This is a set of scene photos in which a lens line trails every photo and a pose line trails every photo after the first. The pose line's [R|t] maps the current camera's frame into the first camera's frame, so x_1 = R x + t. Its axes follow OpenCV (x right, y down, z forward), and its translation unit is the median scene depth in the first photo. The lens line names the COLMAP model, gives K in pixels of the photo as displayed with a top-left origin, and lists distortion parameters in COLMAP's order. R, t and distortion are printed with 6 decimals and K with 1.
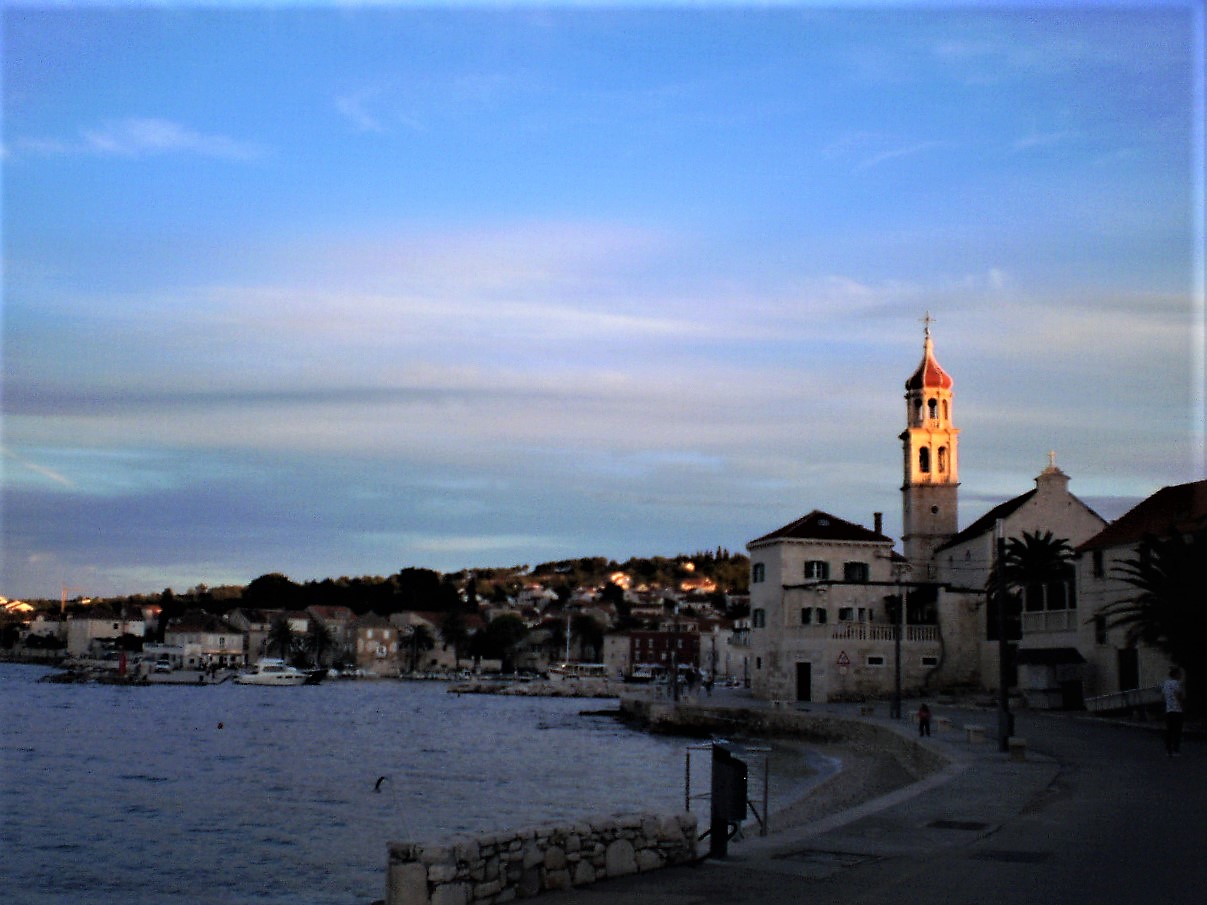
lens RADIAL K [[1327.2, 0, 603.5], [0, 1327.2, 452.5], [0, 0, 1]] dist [-0.078992, -0.158061]
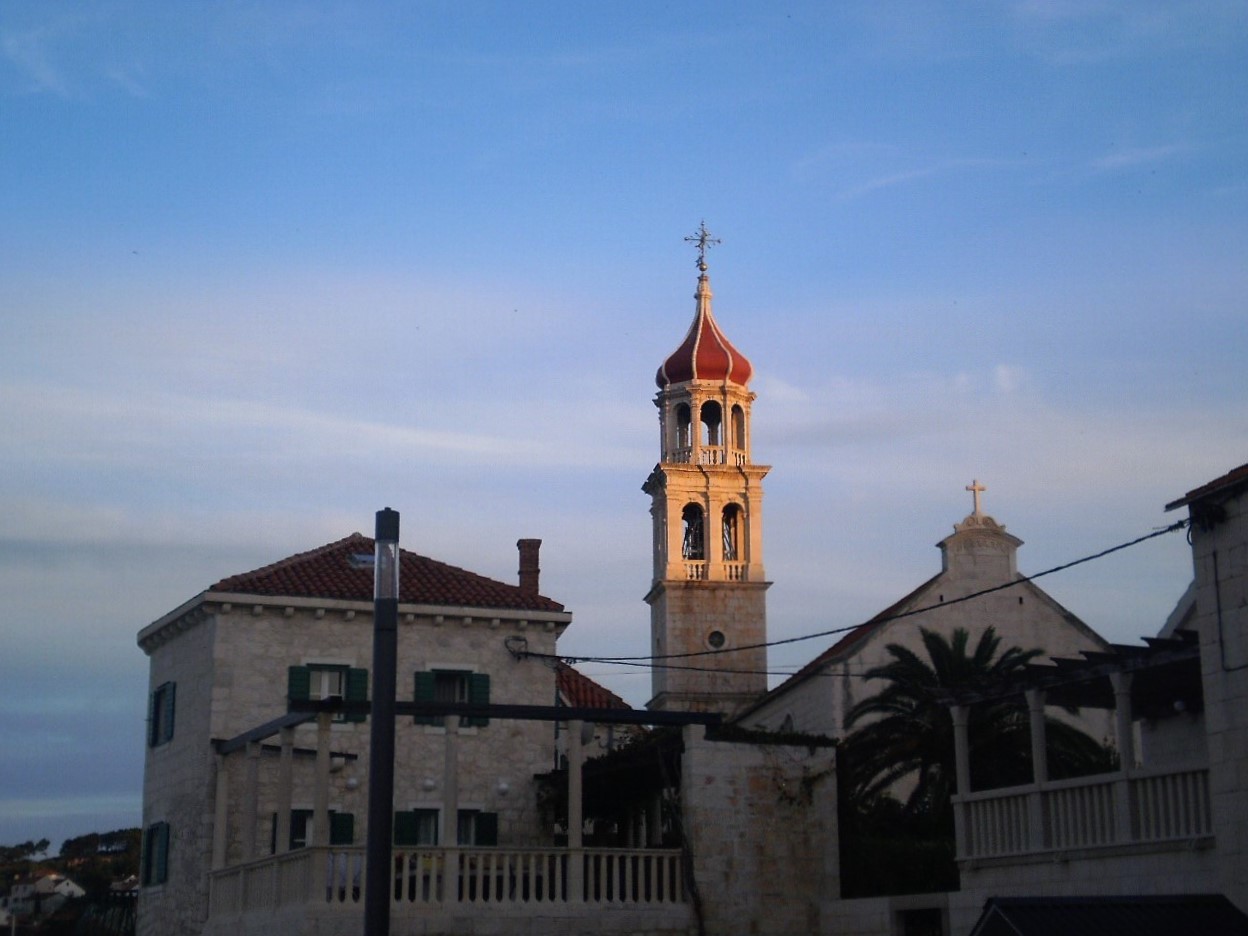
lens RADIAL K [[2228.2, 0, 624.0], [0, 2228.2, 468.0], [0, 0, 1]] dist [1.023716, -6.975571]
pose [[0.981215, 0.015086, 0.192327, 0.067045], [-0.001467, 0.997492, -0.070760, 0.039545], [-0.192912, 0.069149, 0.978776, 0.232951]]
